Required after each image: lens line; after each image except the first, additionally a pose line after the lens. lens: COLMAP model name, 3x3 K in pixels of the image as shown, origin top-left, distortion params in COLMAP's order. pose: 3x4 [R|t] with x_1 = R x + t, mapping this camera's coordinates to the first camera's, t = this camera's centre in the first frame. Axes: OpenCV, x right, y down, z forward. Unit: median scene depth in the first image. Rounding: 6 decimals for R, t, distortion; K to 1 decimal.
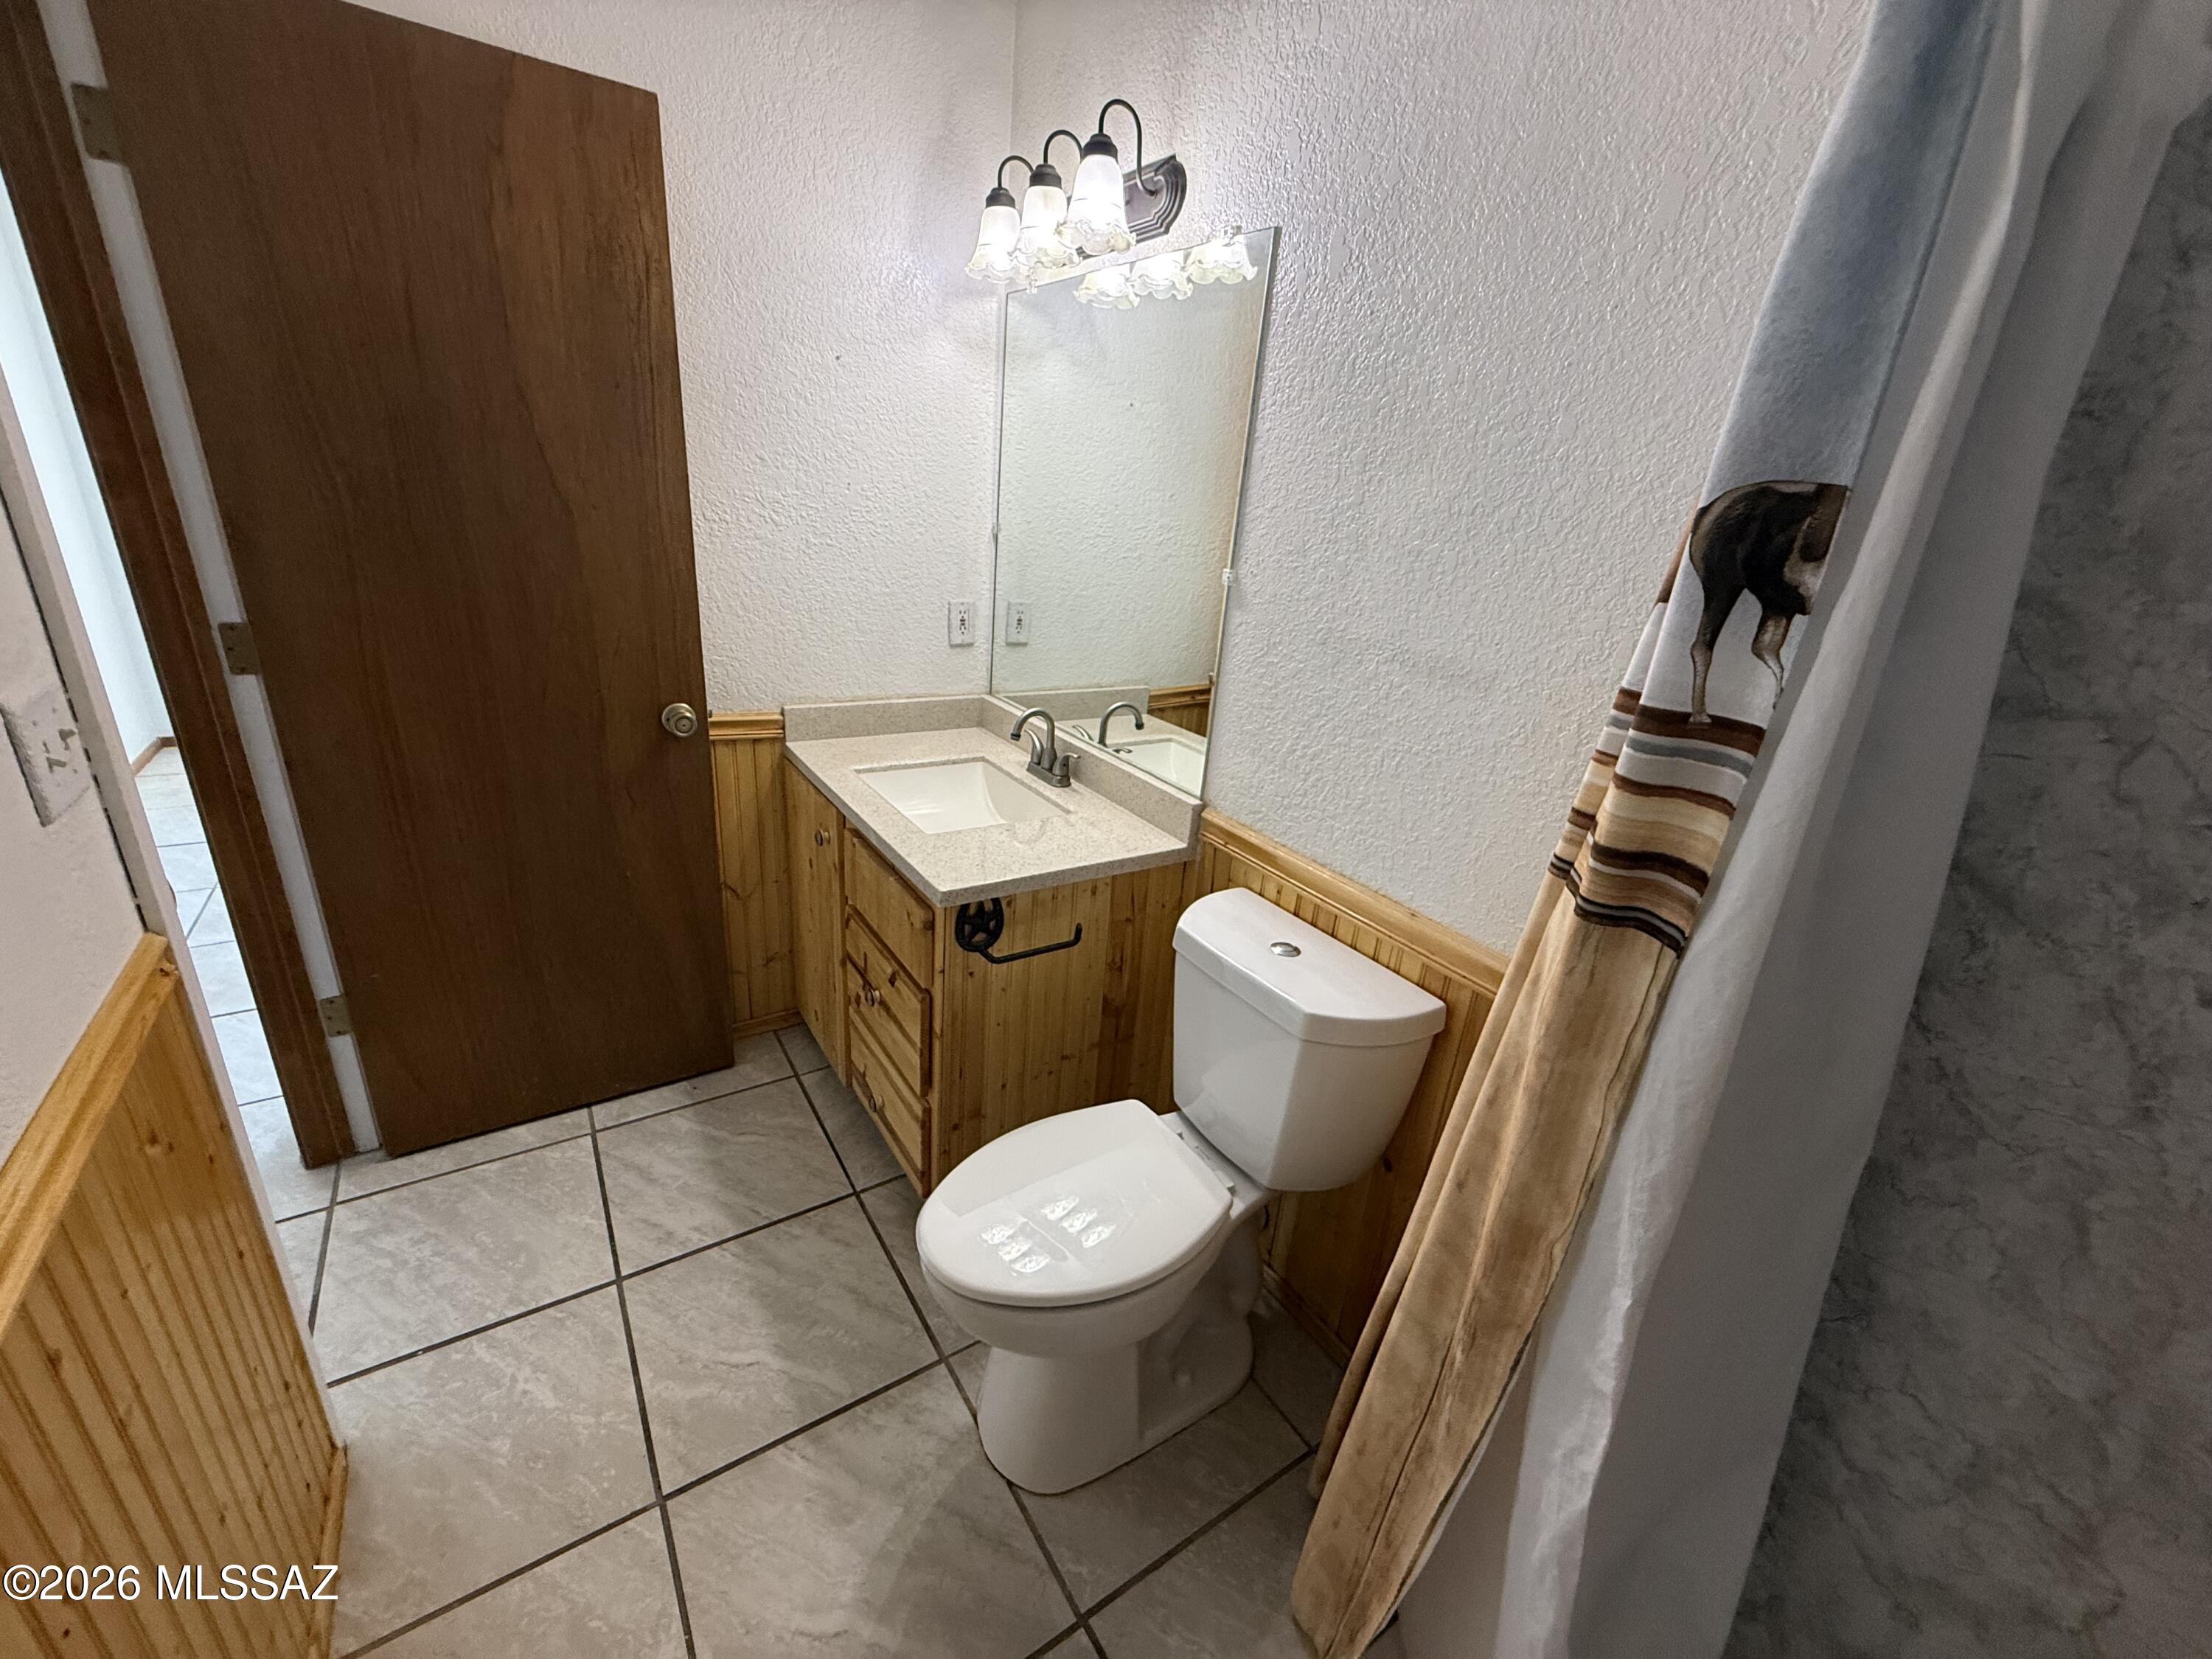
lens RADIAL K [[883.2, 0, 1108.6], [0, 883.2, 832.1], [0, 0, 1]] dist [0.000146, -0.000234]
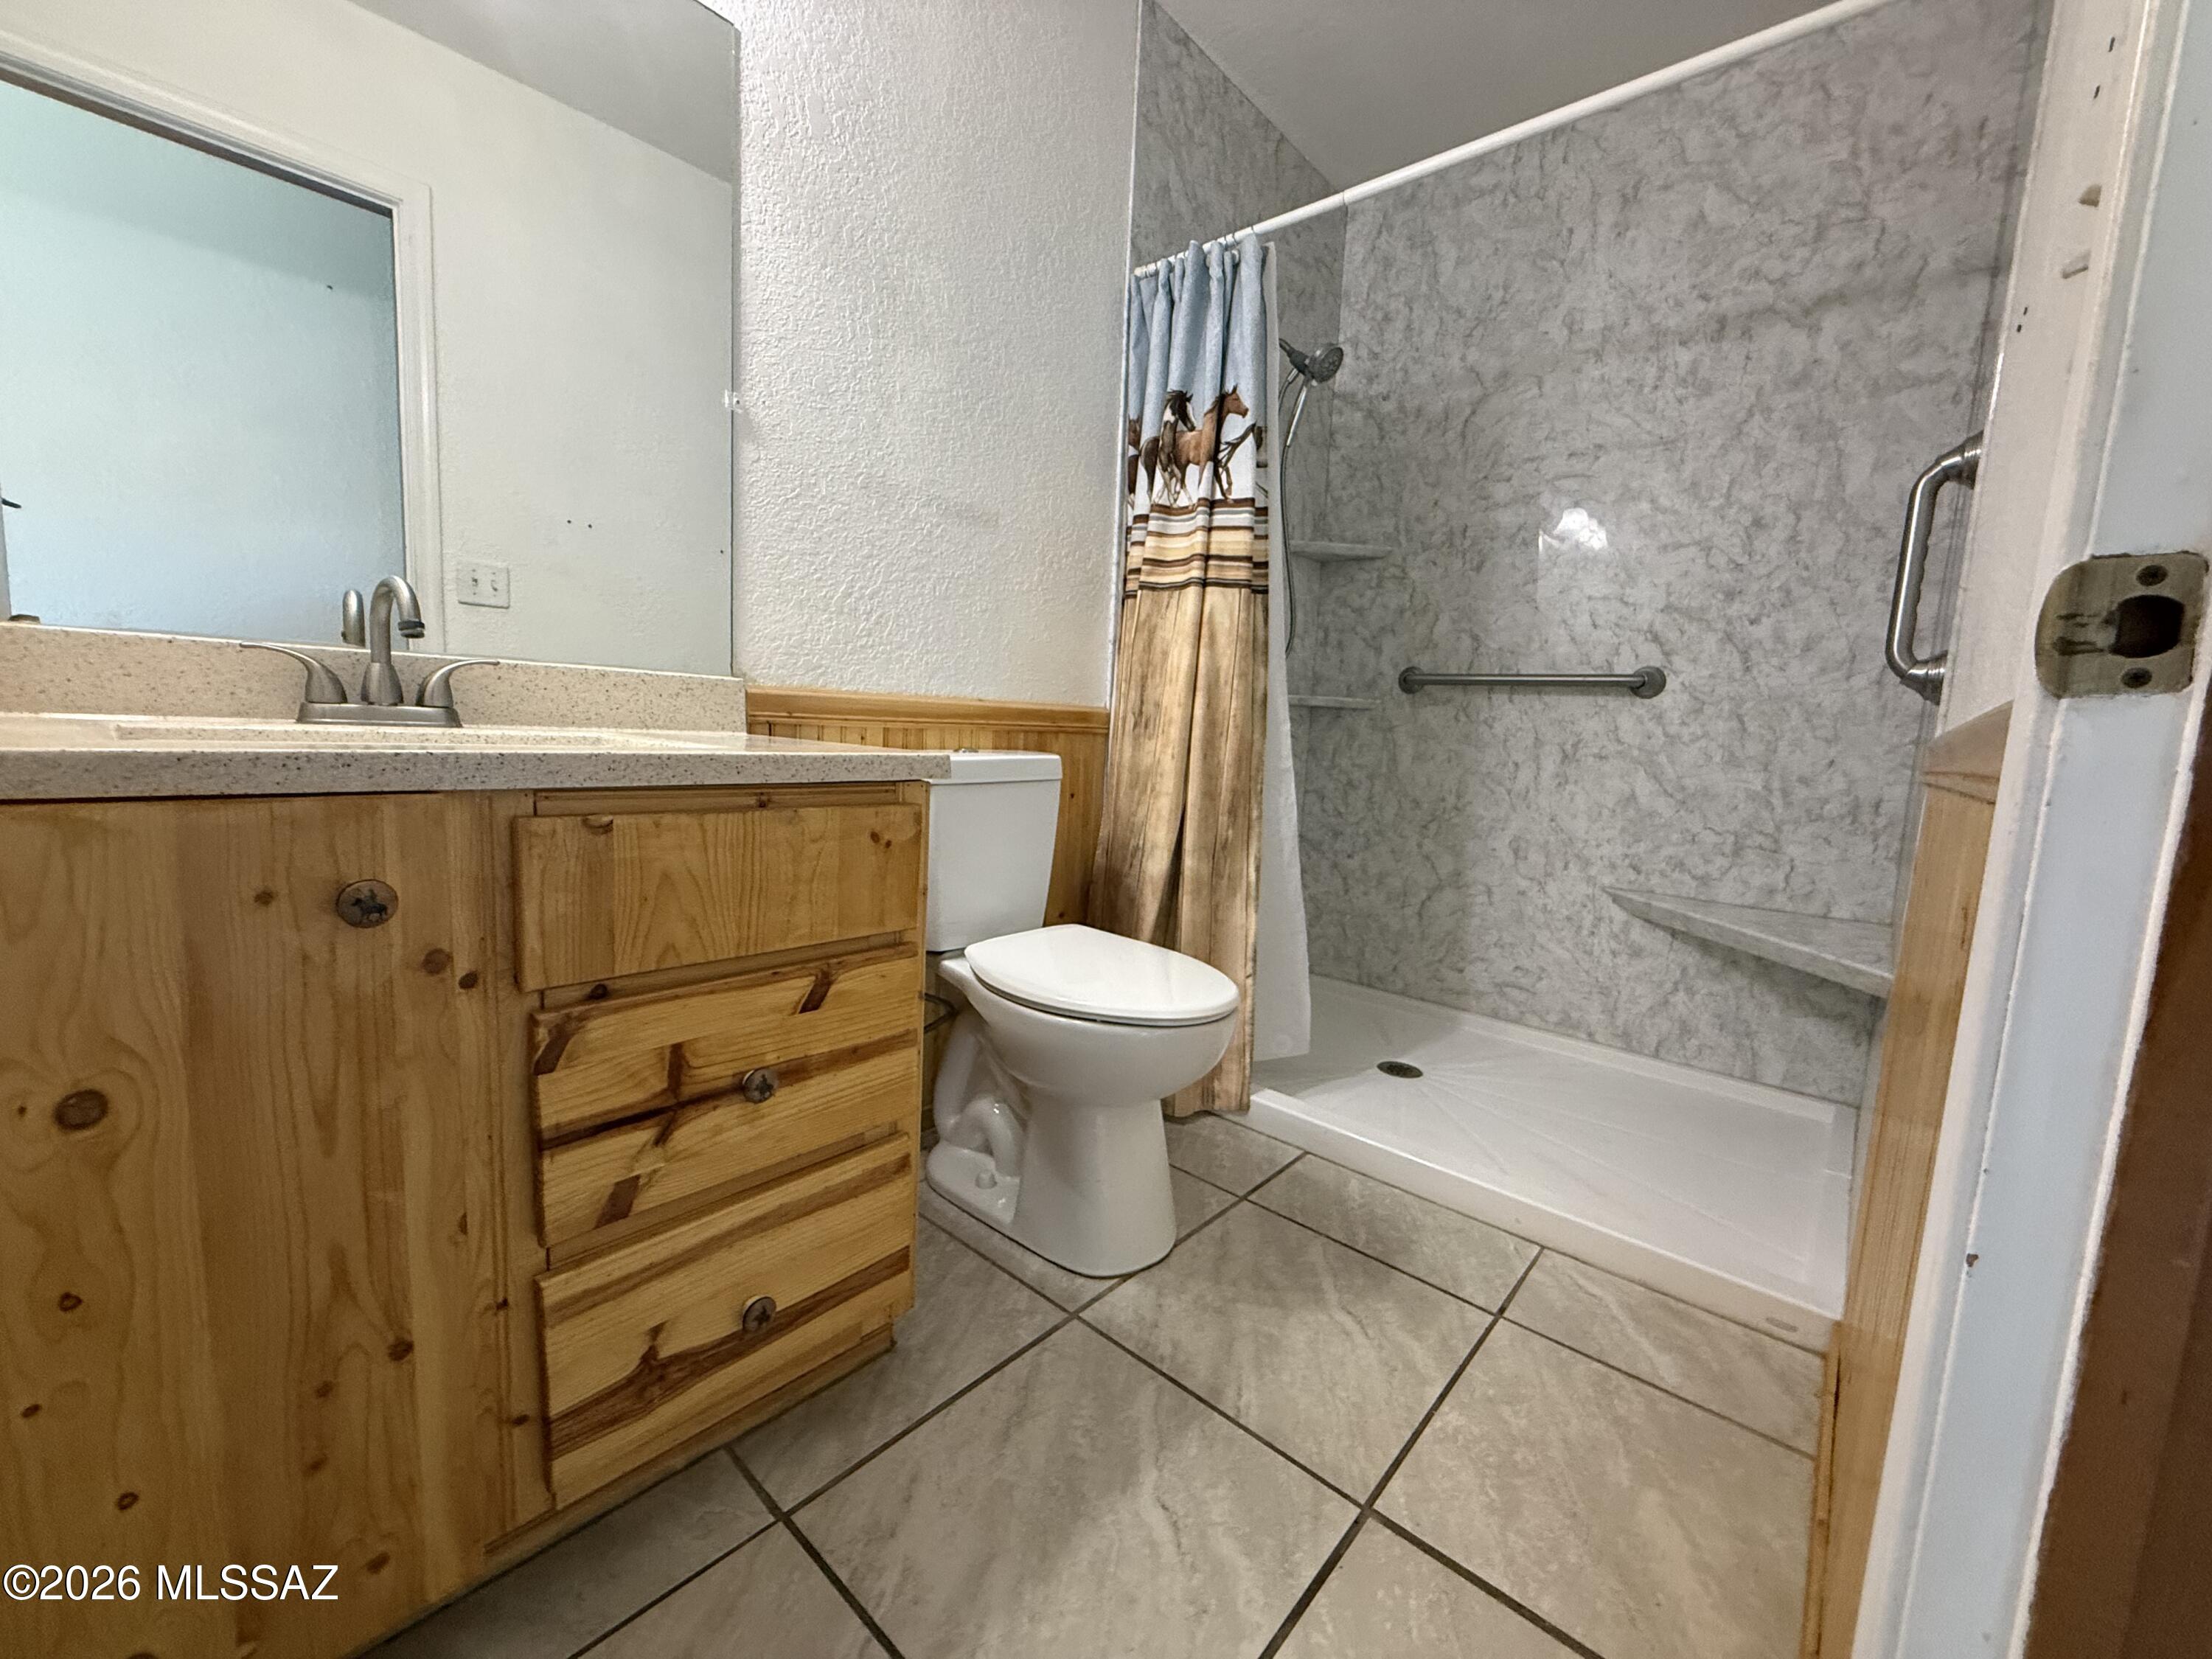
lens RADIAL K [[883.2, 0, 1107.9], [0, 883.2, 827.7], [0, 0, 1]] dist [0.000146, -0.000234]
pose [[-0.247748, -0.211592, 0.945436, -0.916934], [0.280537, 0.918384, 0.279051, -0.044771], [-0.927319, 0.334364, -0.168169, 0.999897]]
